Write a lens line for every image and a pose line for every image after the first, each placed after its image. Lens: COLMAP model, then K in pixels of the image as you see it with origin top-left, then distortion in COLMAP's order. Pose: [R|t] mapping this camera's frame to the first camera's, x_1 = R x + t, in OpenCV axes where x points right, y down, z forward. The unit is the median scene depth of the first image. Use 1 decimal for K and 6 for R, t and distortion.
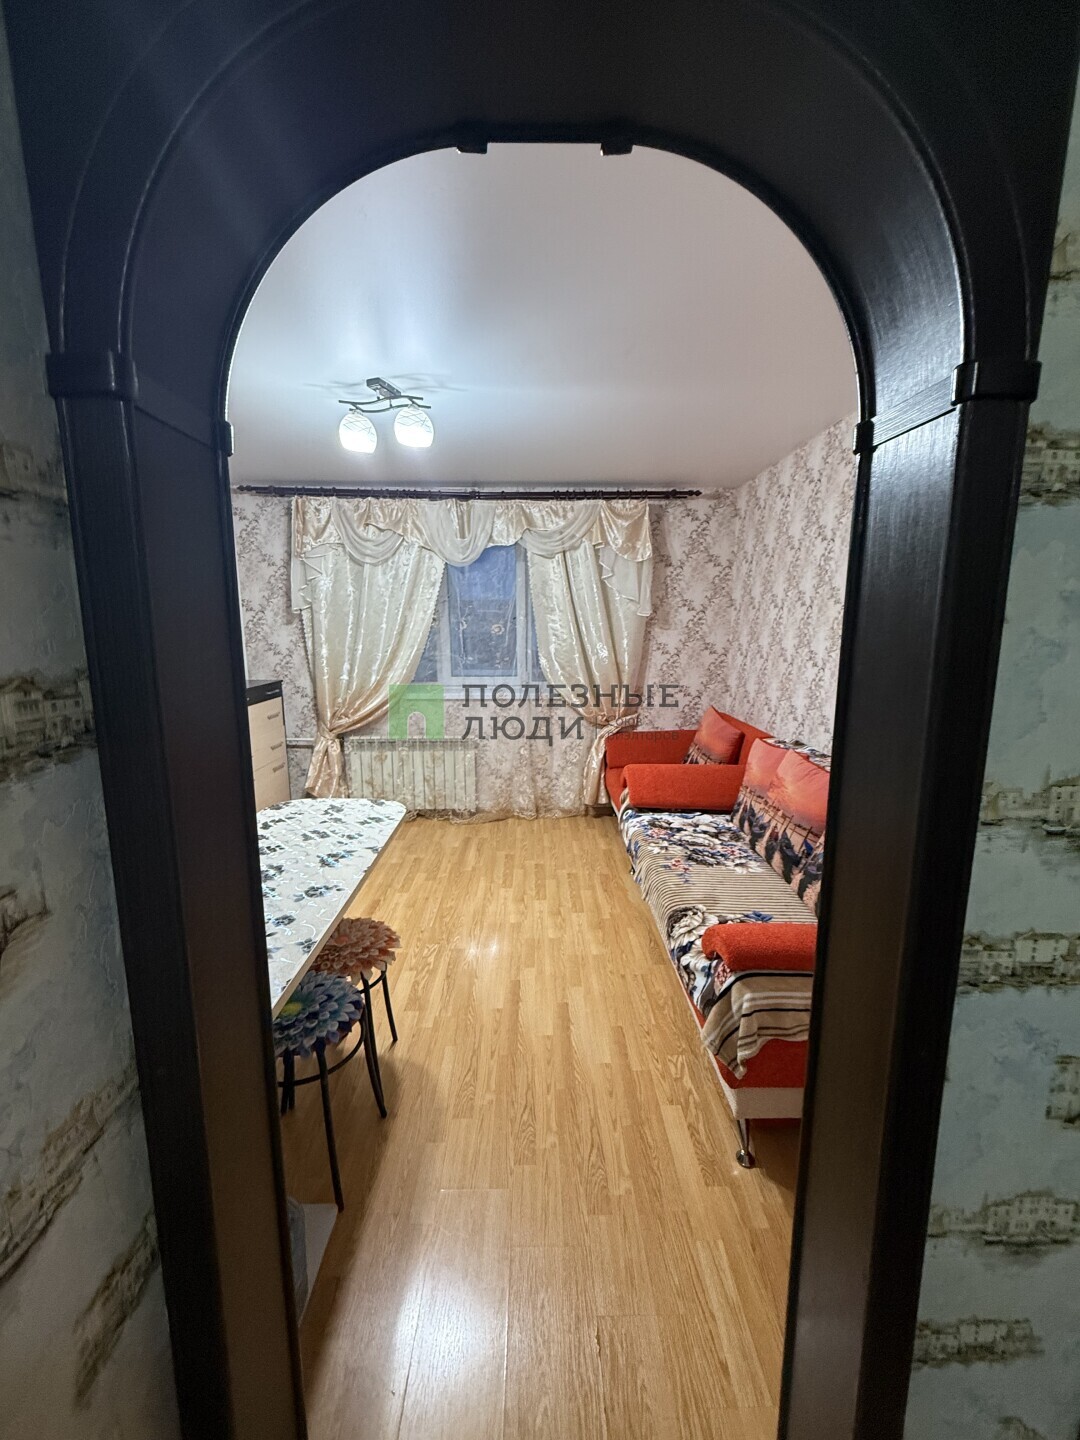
lens RADIAL K [[574.4, 0, 540.3], [0, 574.4, 718.3], [0, 0, 1]] dist [-0.002203, 0.000191]
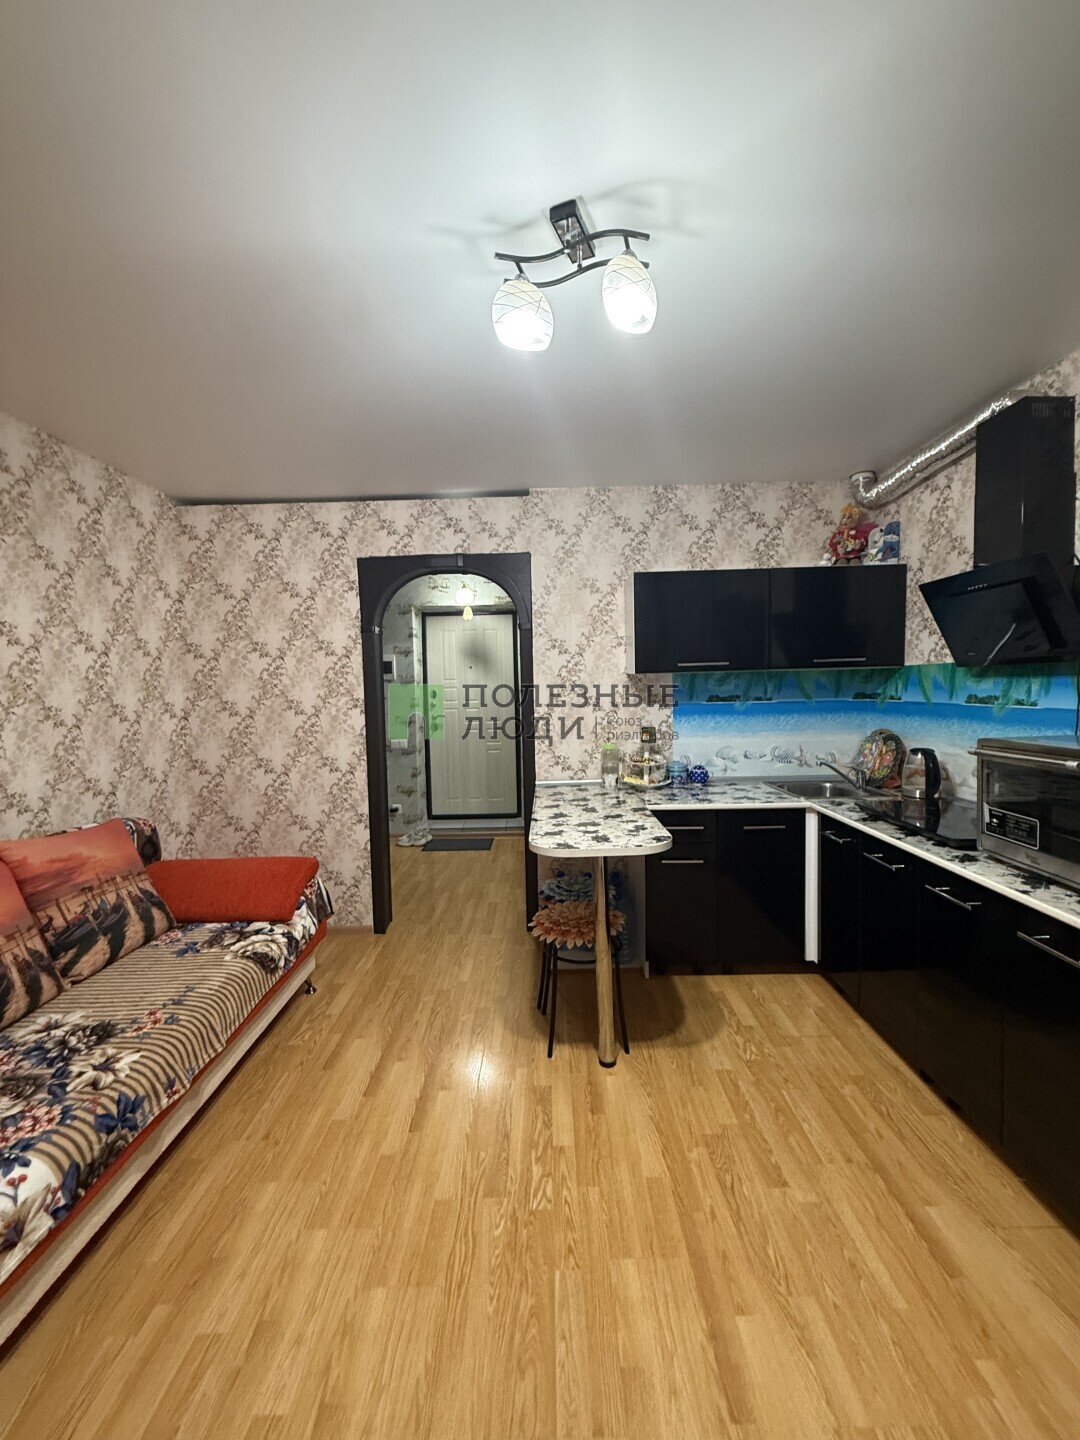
lens RADIAL K [[574.4, 0, 541.1], [0, 574.4, 718.0], [0, 0, 1]] dist [-0.002203, 0.000191]
pose [[-0.999552, 0.021728, 0.020594, -0.154471], [0.025619, 0.976729, 0.212941, -0.143783], [-0.015488, 0.213373, -0.976848, 1.065567]]
